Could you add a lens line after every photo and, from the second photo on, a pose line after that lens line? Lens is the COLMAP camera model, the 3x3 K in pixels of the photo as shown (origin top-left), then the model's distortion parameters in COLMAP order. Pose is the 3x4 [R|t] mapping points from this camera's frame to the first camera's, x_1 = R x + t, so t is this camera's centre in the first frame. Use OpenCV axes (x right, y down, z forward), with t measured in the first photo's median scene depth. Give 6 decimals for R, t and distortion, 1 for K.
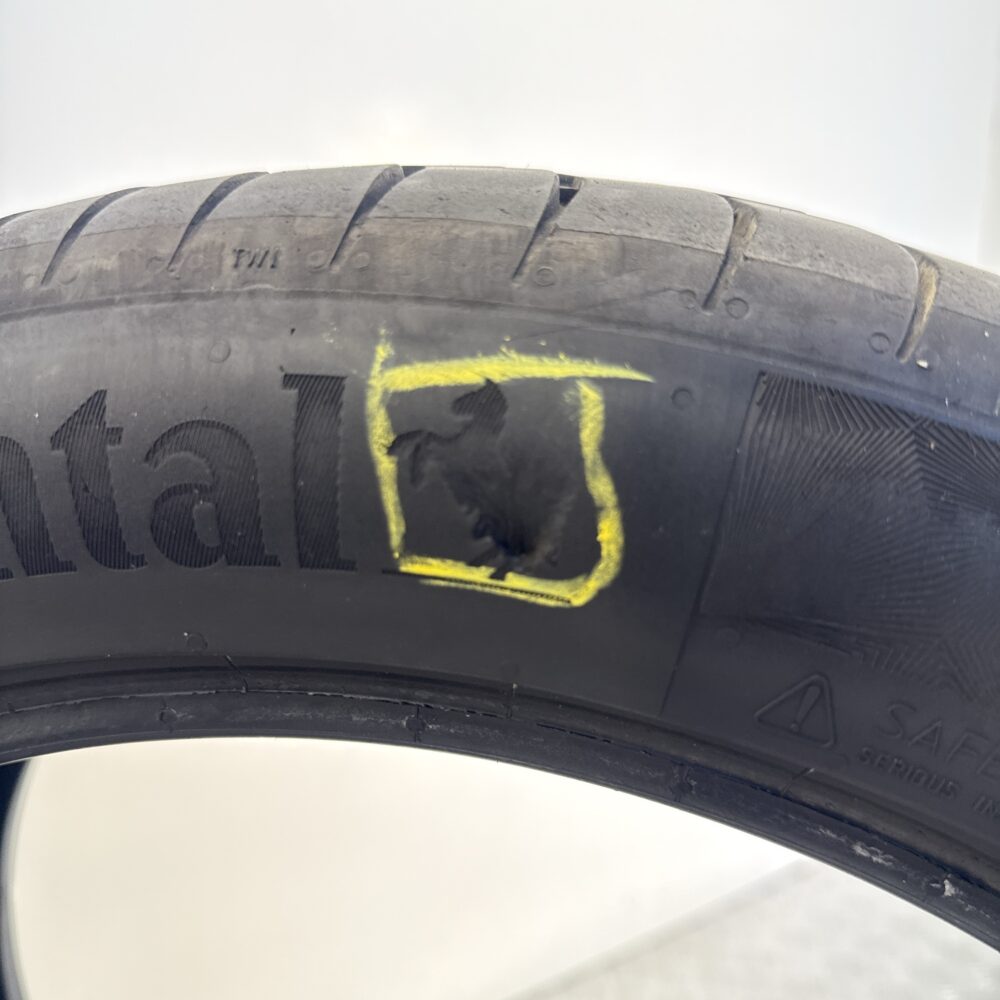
lens RADIAL K [[953.9, 0, 500.0], [0, 953.9, 500.0], [0, 0, 1]] dist [0.150165, -0.445549]
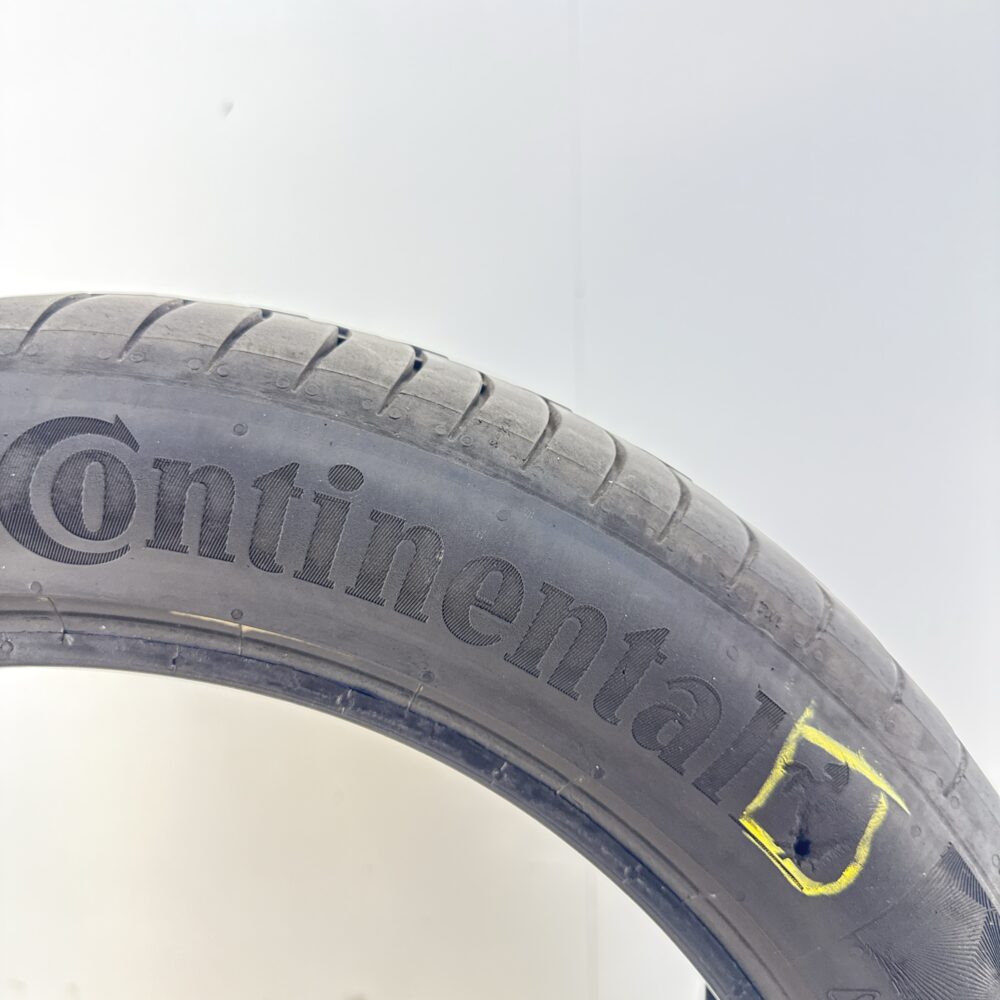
lens RADIAL K [[953.9, 0, 500.0], [0, 953.9, 500.0], [0, 0, 1]] dist [0.150165, -0.445549]
pose [[0.760646, 0.609110, 0.224507, -1.183796], [-0.592742, 0.792700, -0.142422, 0.121201], [-0.264717, -0.024742, 0.964009, -0.537229]]
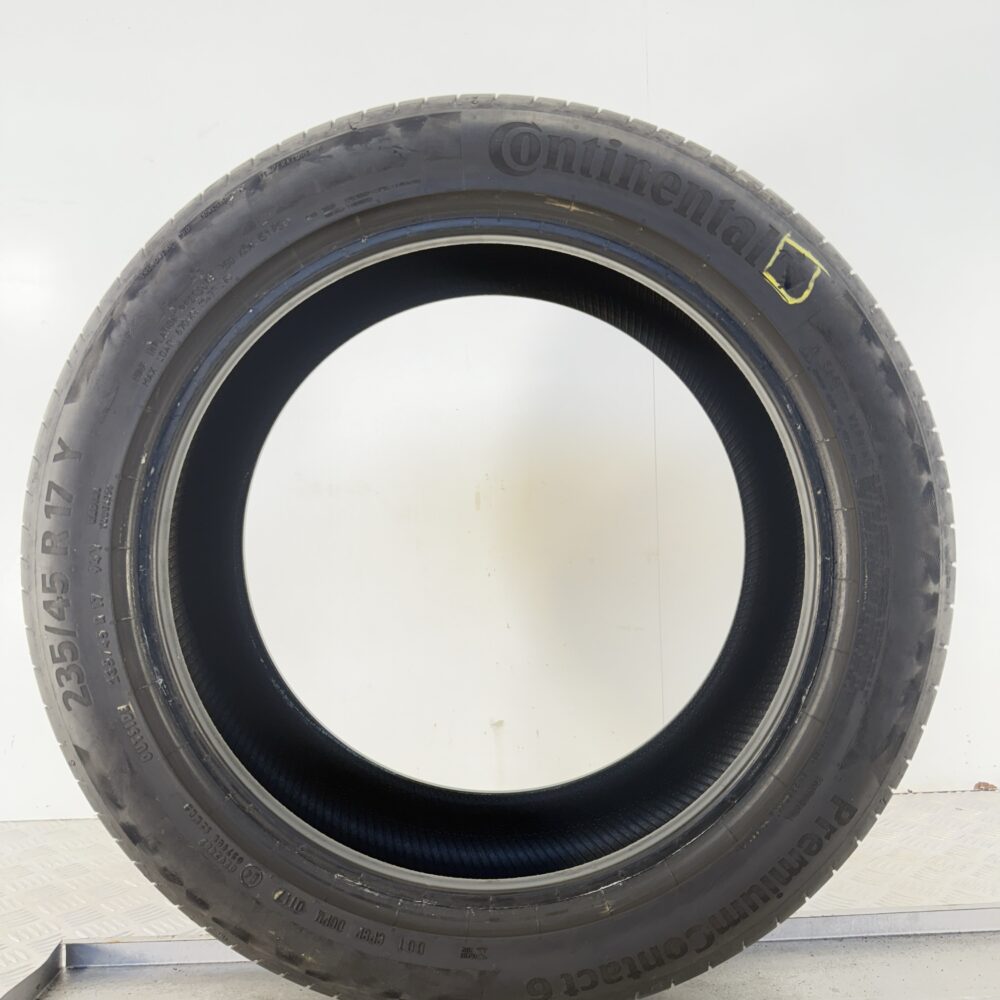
lens RADIAL K [[953.9, 0, 500.0], [0, 953.9, 500.0], [0, 0, 1]] dist [0.150165, -0.445549]
pose [[0.763072, 0.627594, 0.154423, -1.099083], [-0.599179, 0.776504, -0.195001, 2.574194], [-0.242292, 0.056273, 0.968570, -3.090205]]
